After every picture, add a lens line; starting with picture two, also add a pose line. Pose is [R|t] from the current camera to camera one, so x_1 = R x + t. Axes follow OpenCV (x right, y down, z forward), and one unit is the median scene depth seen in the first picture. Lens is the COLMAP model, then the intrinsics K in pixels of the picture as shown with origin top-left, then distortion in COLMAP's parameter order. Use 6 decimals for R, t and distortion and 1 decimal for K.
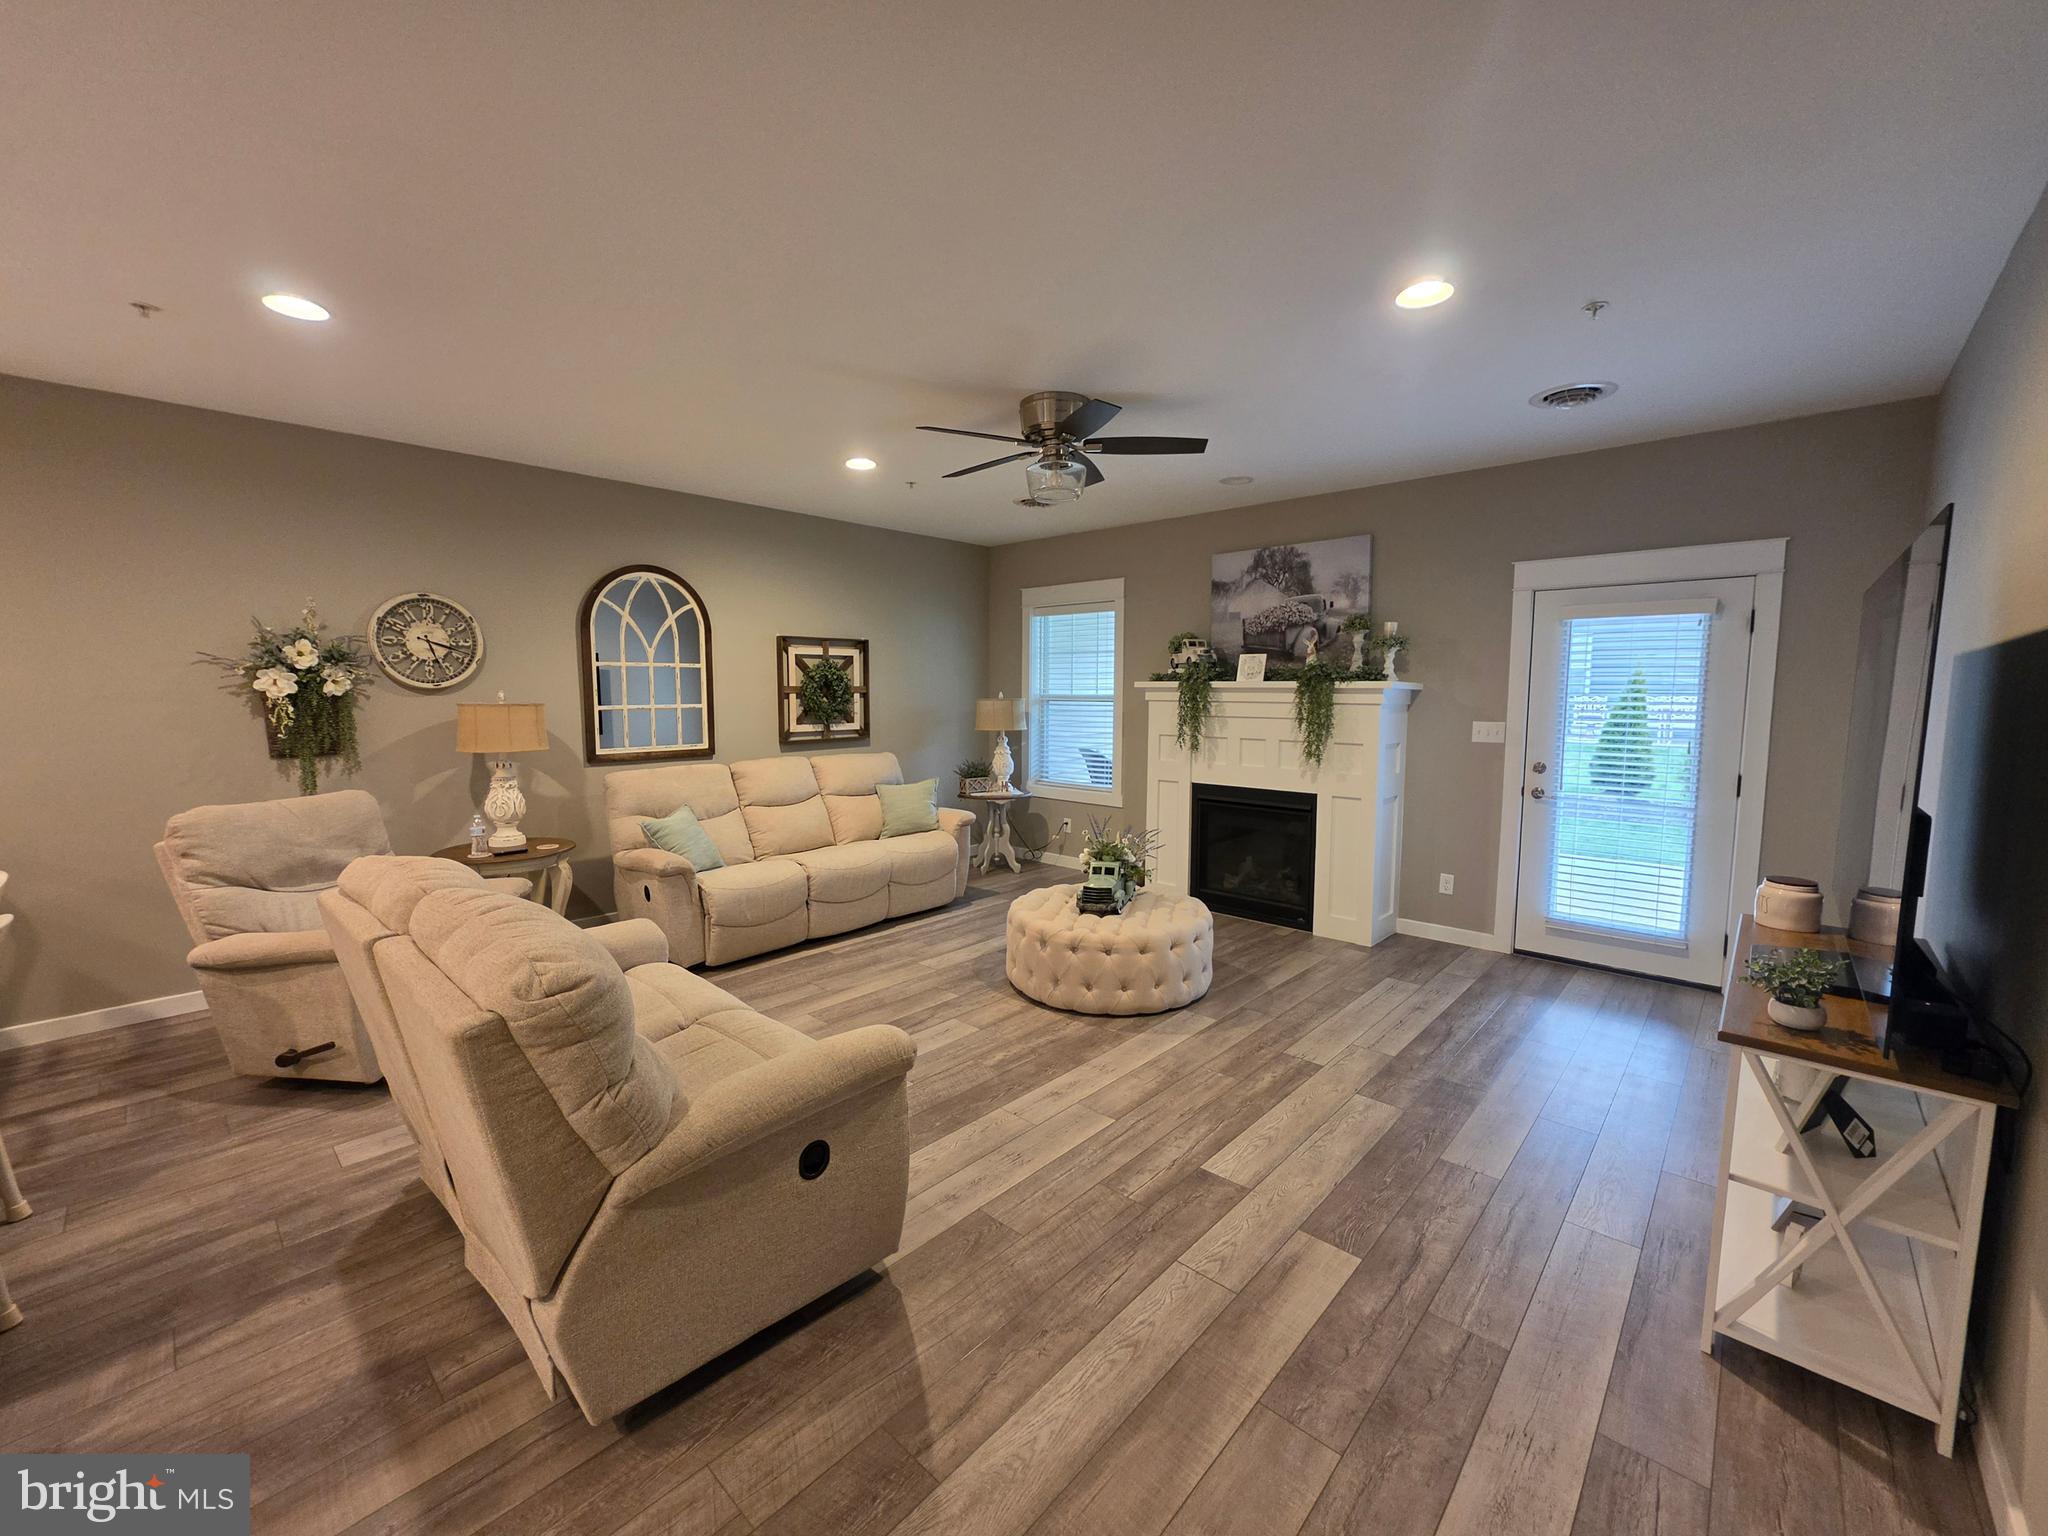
lens RADIAL K [[820.4, 0, 1017.4], [0, 820.4, 764.8], [0, 0, 1]] dist [-0.010119, 0.000692]
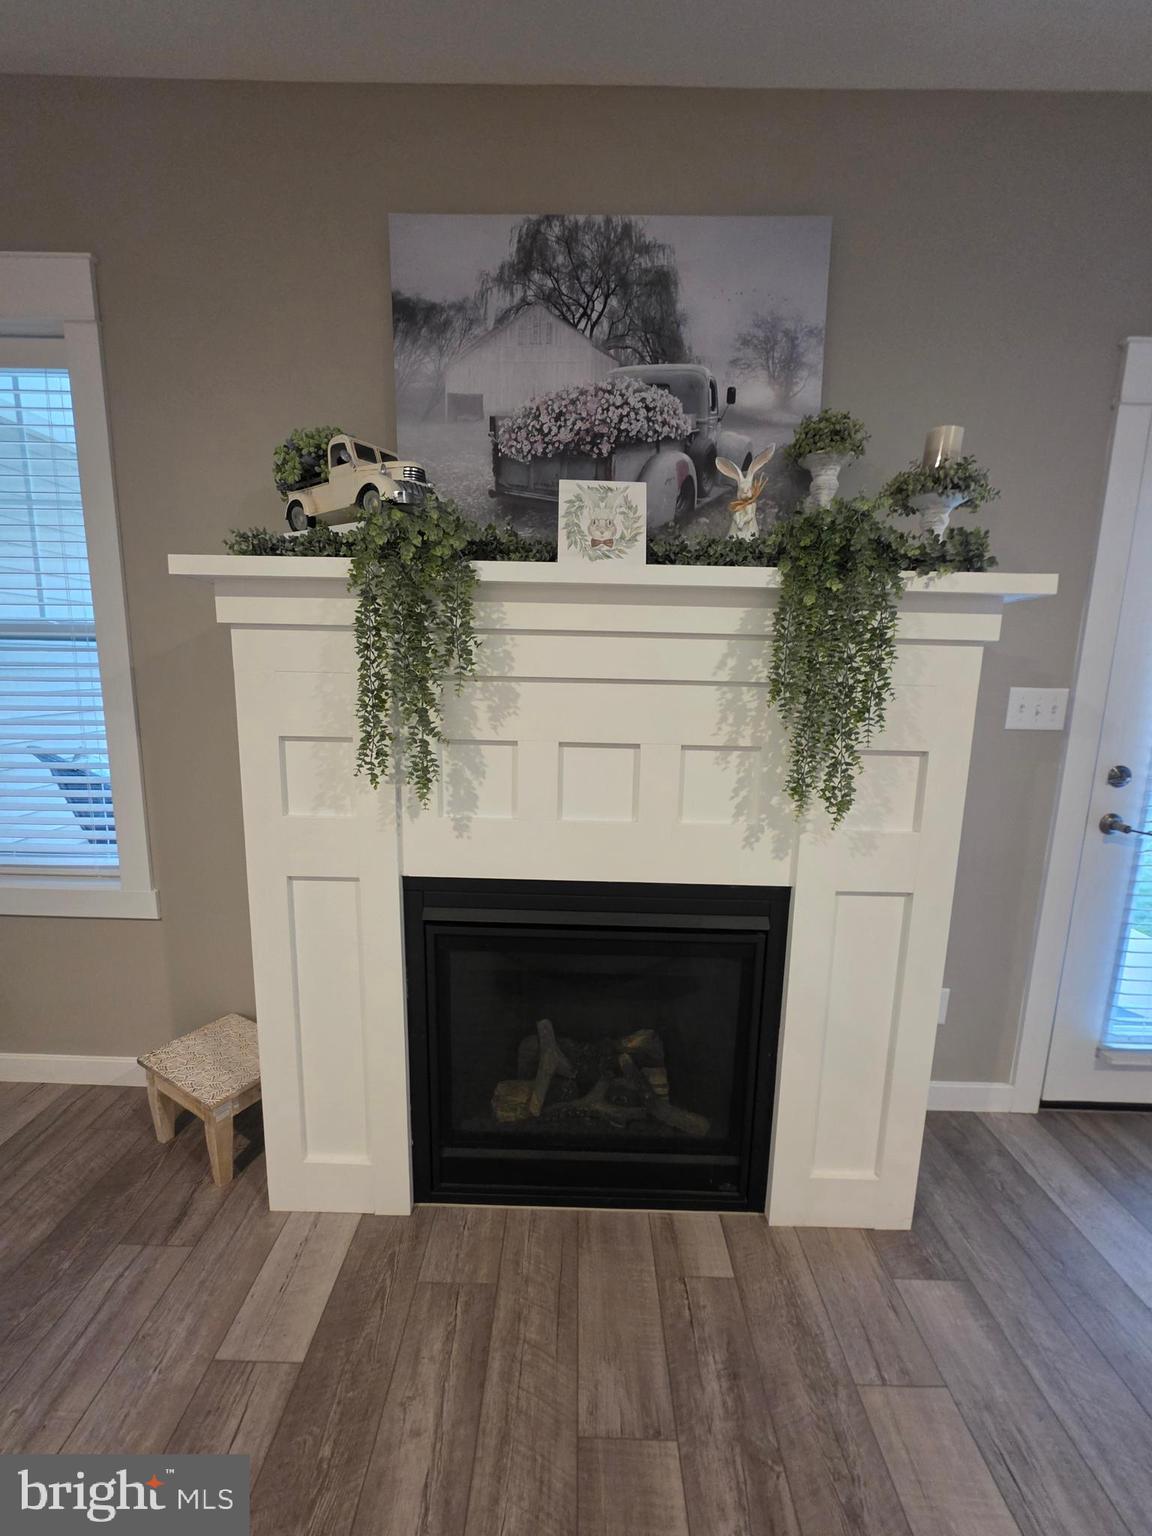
lens RADIAL K [[618.9, 0, 573.5], [0, 618.9, 766.9], [0, 0, 1]] dist [-0.001528, 0.000403]
pose [[0.737729, -0.099216, 0.667766, 0.111972], [0.041778, 0.993955, 0.101525, -0.051544], [-0.673803, -0.047000, 0.737415, 0.865481]]
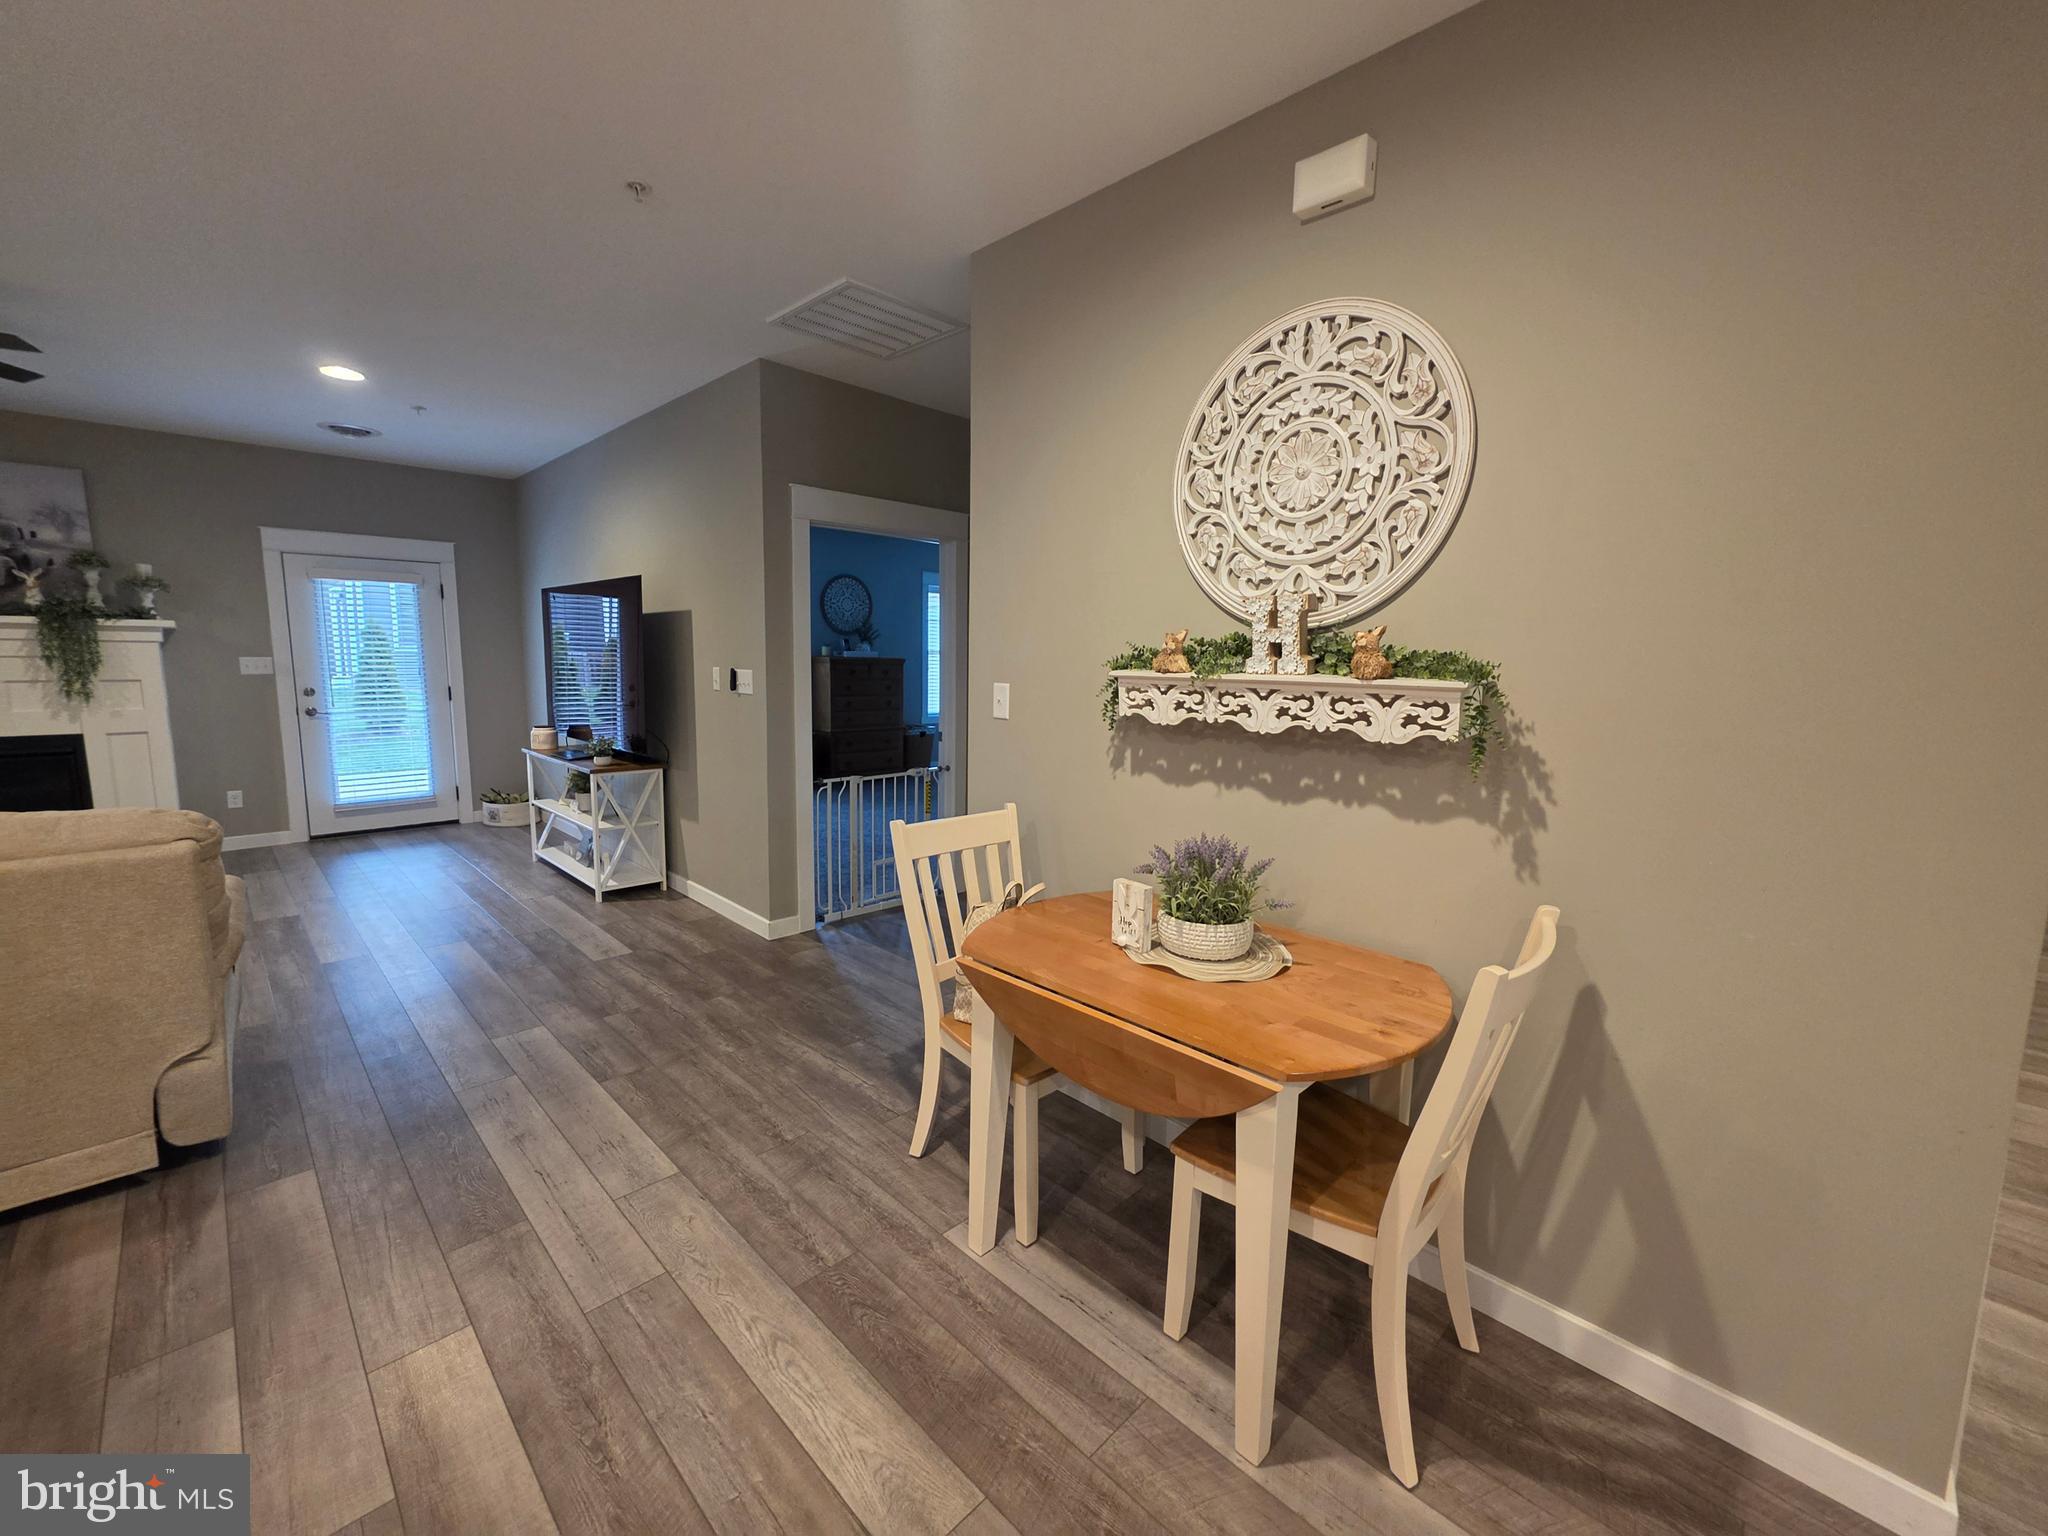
lens RADIAL K [[822.4, 0, 1024.7], [0, 822.4, 758.3], [0, 0, 1]] dist [-0.001611, -0.000416]
pose [[0.030994, -0.130727, 0.990934, -0.573231], [0.076091, 0.988842, 0.128071, 0.024663], [-0.996619, 0.071432, 0.040595, -0.157982]]
